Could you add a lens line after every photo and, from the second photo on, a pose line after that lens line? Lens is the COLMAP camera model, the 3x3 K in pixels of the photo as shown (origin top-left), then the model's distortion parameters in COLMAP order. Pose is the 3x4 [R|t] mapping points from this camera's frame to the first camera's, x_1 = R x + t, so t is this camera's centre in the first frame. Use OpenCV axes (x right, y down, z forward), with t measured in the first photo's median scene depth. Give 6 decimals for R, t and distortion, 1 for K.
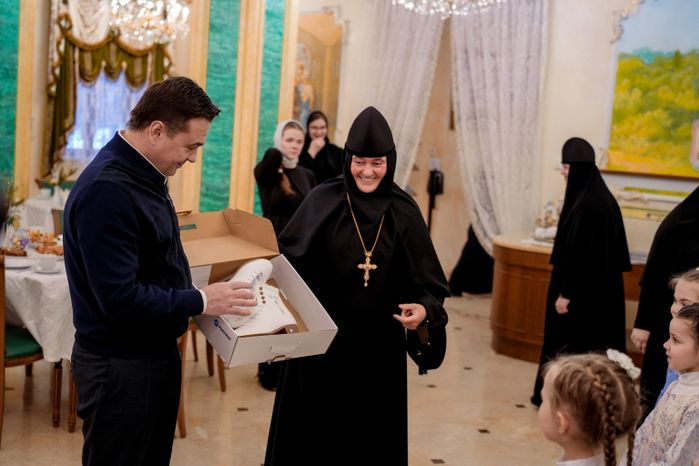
lens RADIAL K [[929.4, 0, 349.5], [0, 929.4, 233.0], [0, 0, 1]] dist [0.020255, -0.049973]
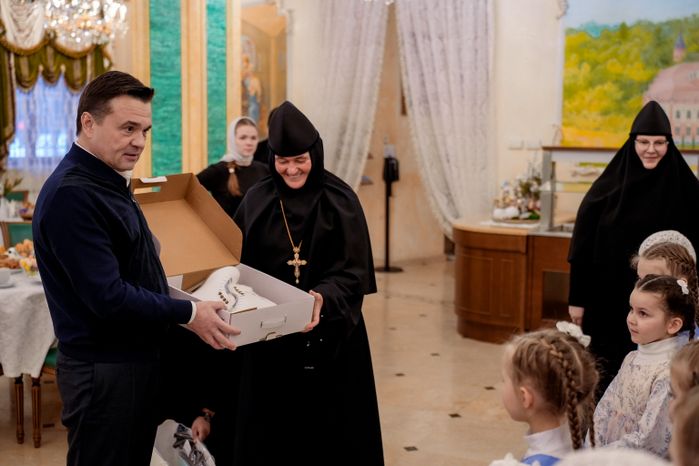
lens RADIAL K [[958.7, 0, 349.5], [0, 958.7, 229.8], [0, 0, 1]] dist [0.012450, -0.003173]
pose [[0.996863, -0.065006, 0.045148, -0.001269], [0.064783, 0.997879, 0.006386, 0.000095], [-0.045468, -0.003441, 0.998960, -0.015035]]
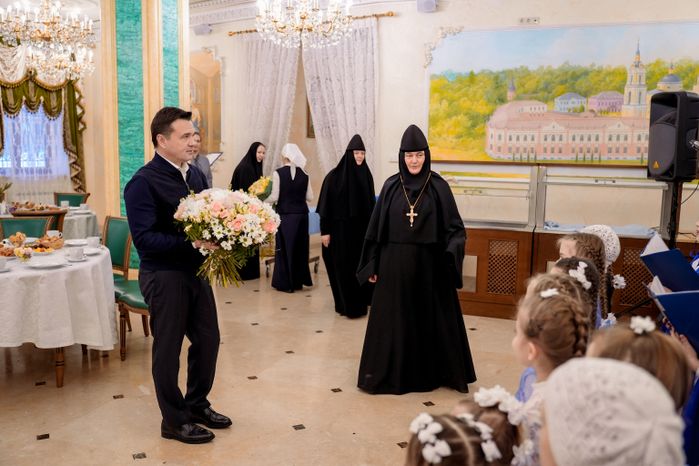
lens RADIAL K [[666.6, 0, 349.5], [0, 666.6, 233.0], [0, 0, 1]] dist [0.005992, 0.001909]
pose [[0.979072, -0.075411, 0.189027, -0.028852], [0.070541, 0.996984, 0.032369, -0.001280], [-0.190898, -0.018357, 0.981438, 0.054887]]
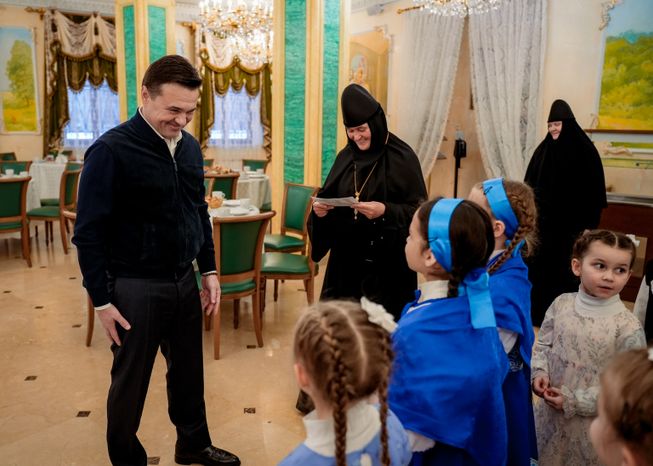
lens RADIAL K [[565.0, 0, 297.4], [0, 565.0, 229.8], [0, 0, 1]] dist [-0.018962, 0.011372]
pose [[0.980027, -0.022361, -0.197604, 0.022414], [0.036510, 0.997000, 0.068251, -0.000144], [0.195485, -0.074102, 0.977903, 0.149660]]
